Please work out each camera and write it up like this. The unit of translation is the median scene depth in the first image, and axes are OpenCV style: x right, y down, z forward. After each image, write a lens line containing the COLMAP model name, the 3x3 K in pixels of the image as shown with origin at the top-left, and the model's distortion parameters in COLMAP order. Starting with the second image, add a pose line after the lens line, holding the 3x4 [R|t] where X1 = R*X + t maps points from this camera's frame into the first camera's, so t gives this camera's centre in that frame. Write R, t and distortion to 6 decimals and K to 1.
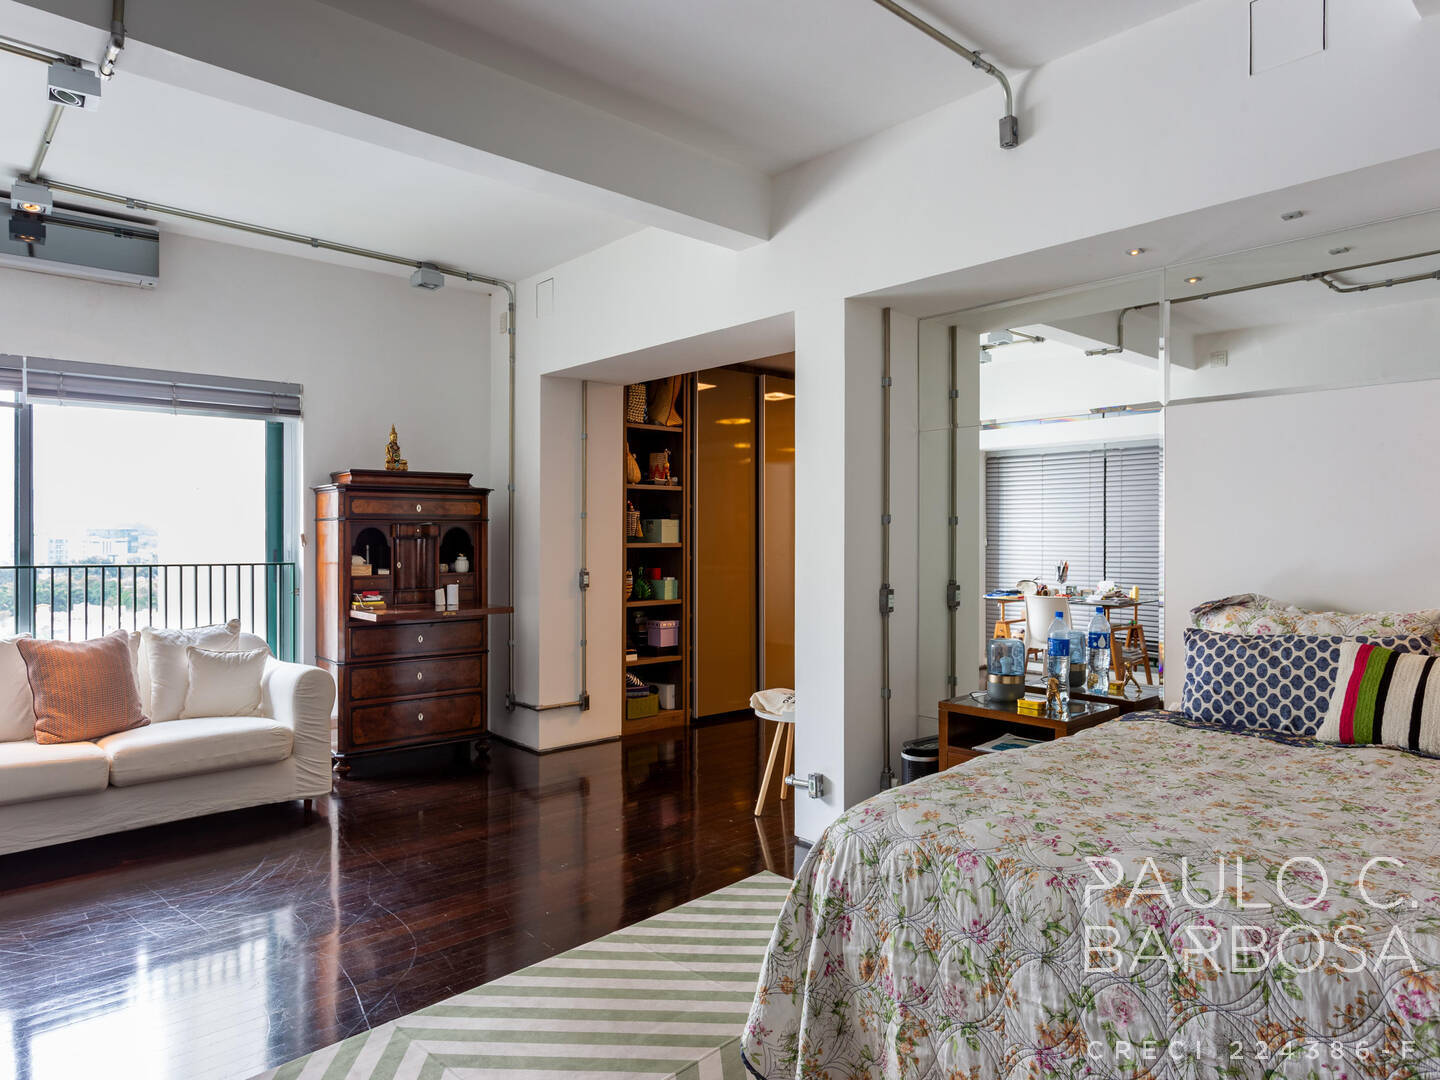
lens RADIAL K [[899.8, 0, 715.0], [0, 899.8, 541.4], [0, 0, 1]] dist [-0.023986, -0.000464]
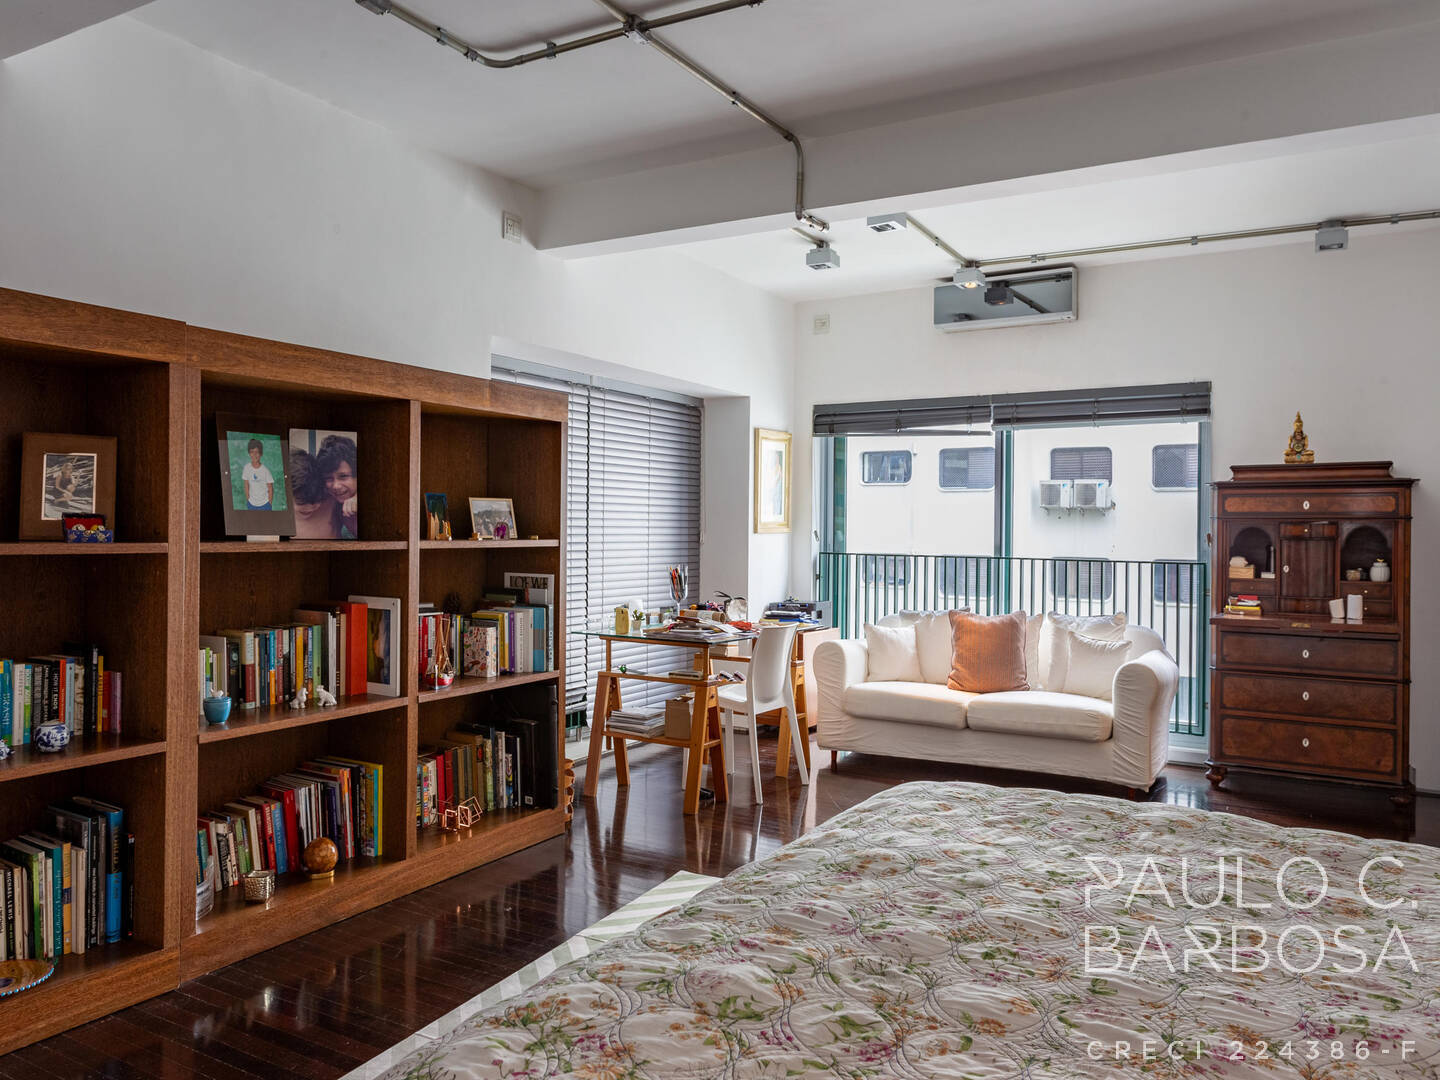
lens RADIAL K [[1017.1, 0, 721.6], [0, 1017.1, 536.6], [0, 0, 1]] dist [-0.000582, 0.002219]
pose [[0.307574, 0.008158, -0.951489, 0.447476], [-0.013529, 0.999900, 0.004200, -0.002564], [0.951428, 0.011581, 0.307653, 0.147868]]
